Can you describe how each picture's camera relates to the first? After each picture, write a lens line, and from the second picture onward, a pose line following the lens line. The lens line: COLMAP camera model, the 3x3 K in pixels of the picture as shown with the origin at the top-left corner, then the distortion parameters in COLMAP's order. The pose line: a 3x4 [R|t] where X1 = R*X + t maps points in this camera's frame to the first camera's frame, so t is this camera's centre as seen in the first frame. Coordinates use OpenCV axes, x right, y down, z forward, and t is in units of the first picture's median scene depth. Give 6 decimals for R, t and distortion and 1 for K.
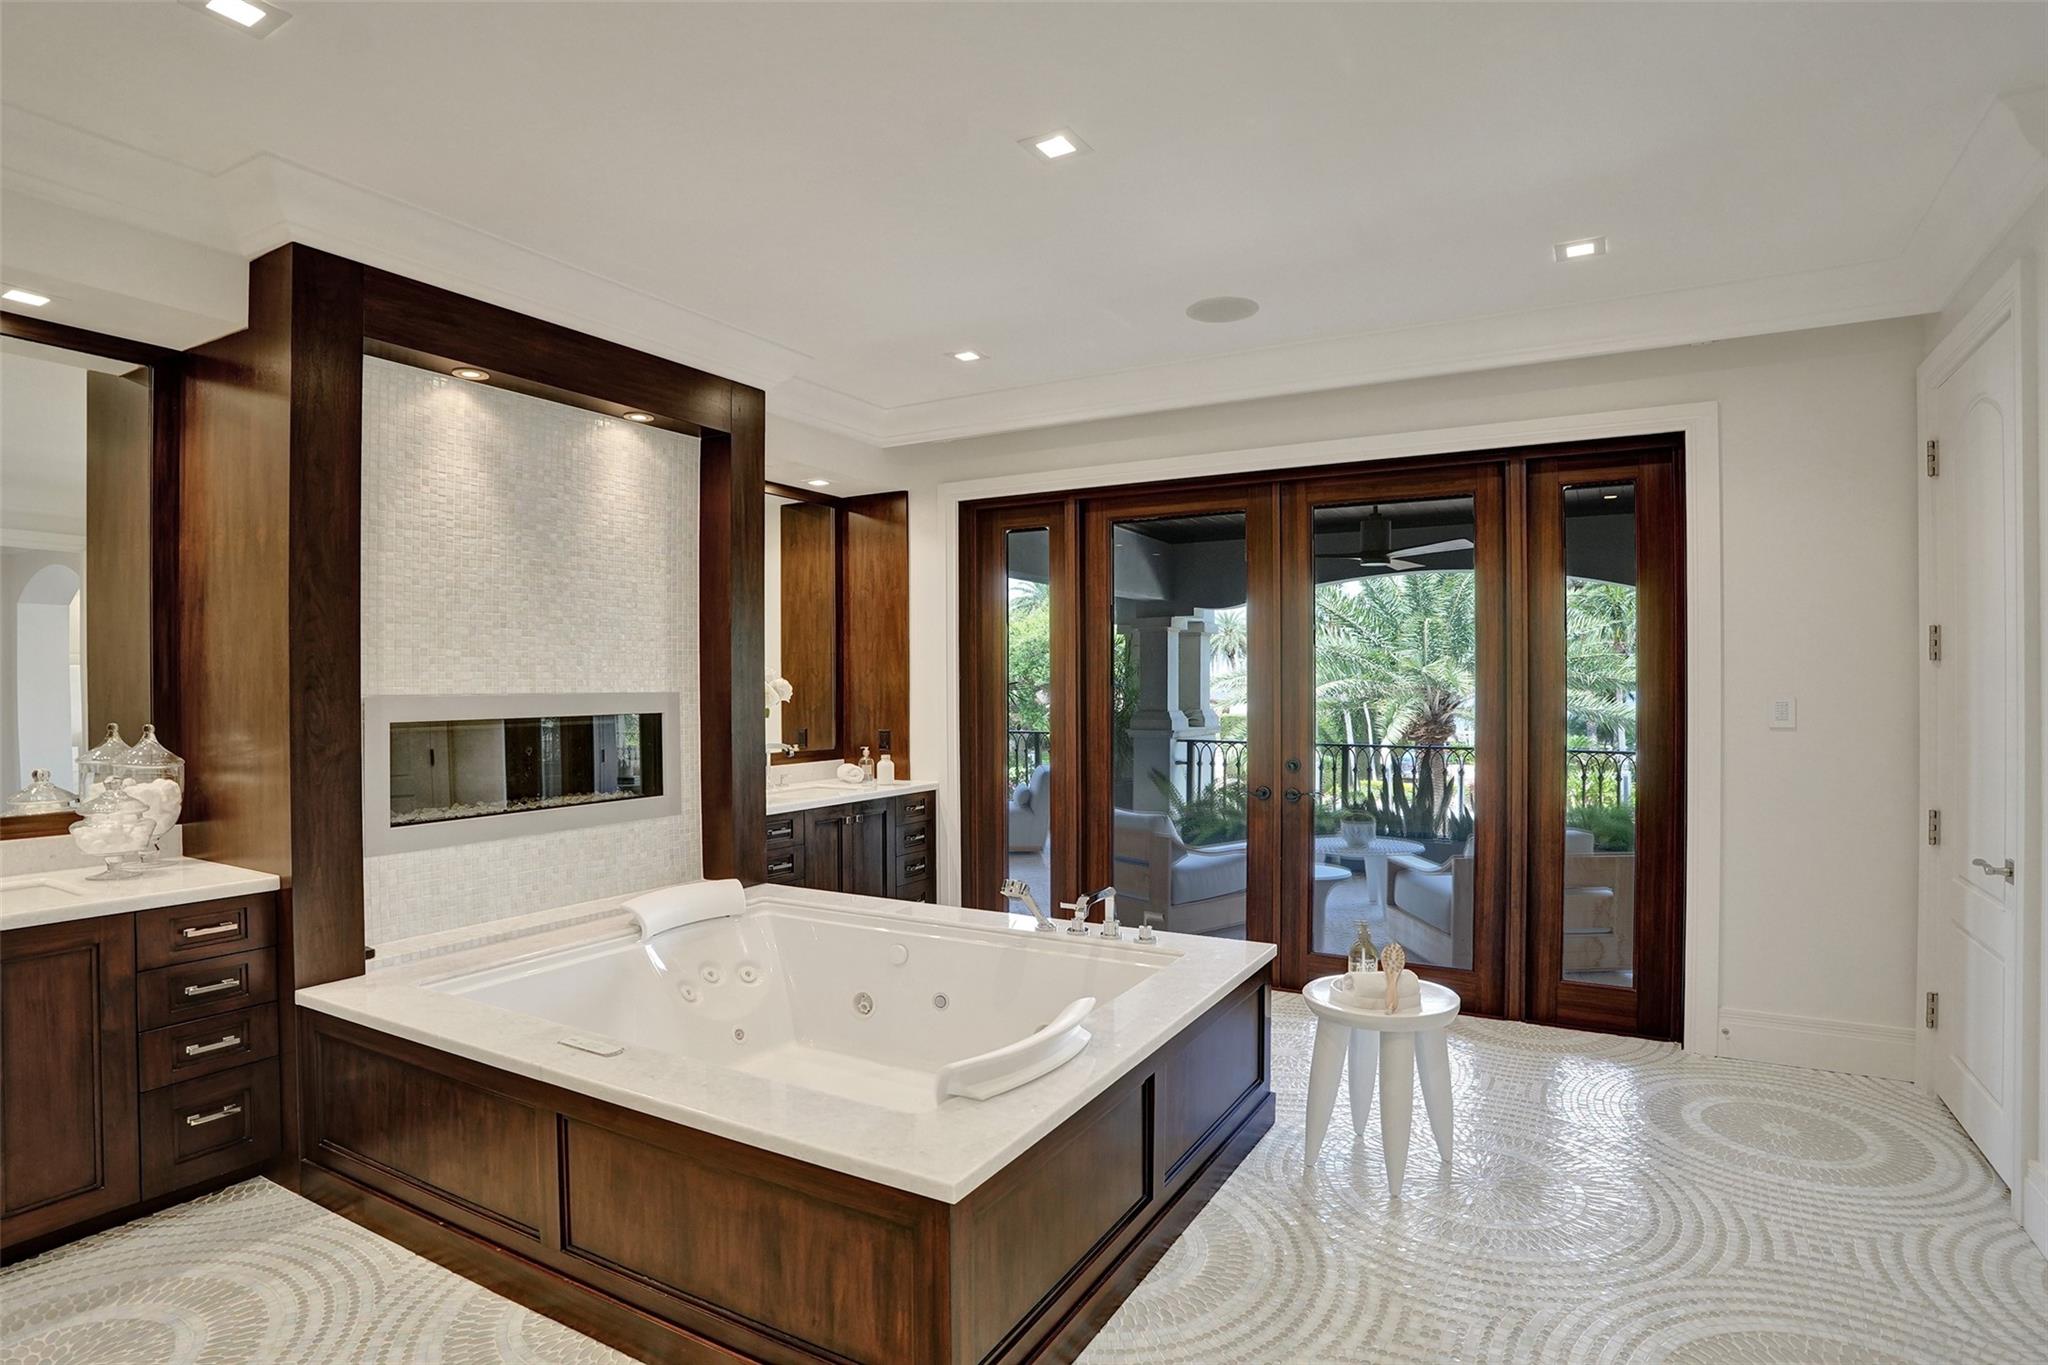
lens RADIAL K [[1053.0, 0, 1018.8], [0, 1053.0, 682.9], [0, 0, 1]] dist [-0.045749, 0.001890]
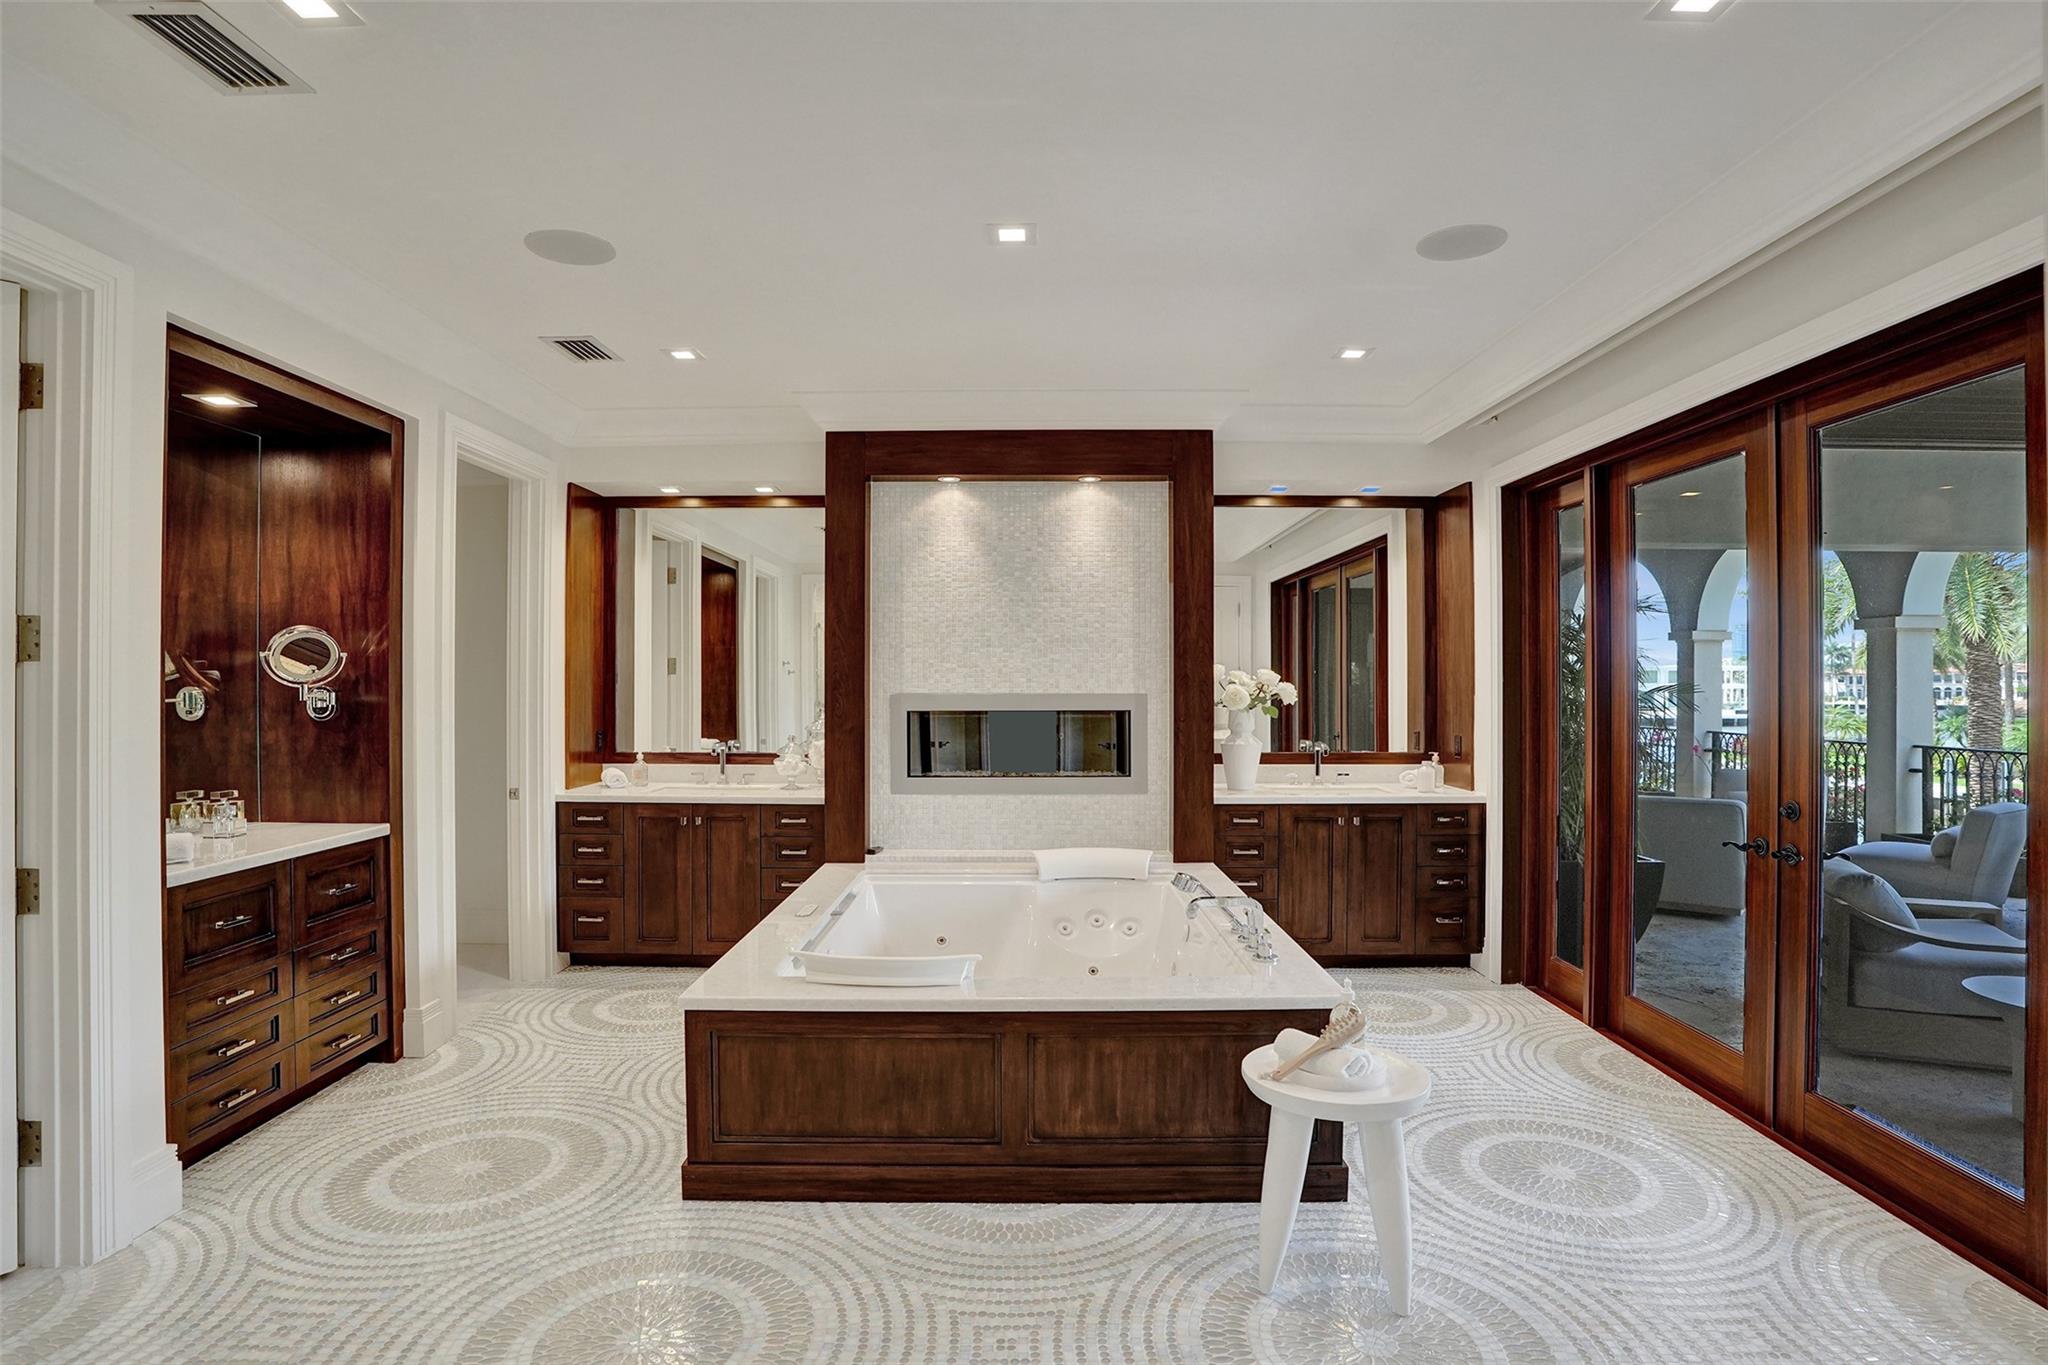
lens RADIAL K [[1053.0, 0, 1025.2], [0, 1053.0, 672.5], [0, 0, 1]] dist [-0.045749, 0.001890]
pose [[0.509787, -0.002946, -0.860295, 0.750213], [-0.001840, 0.999988, -0.004514, -0.011318], [0.860298, 0.003884, 0.509776, 0.291253]]
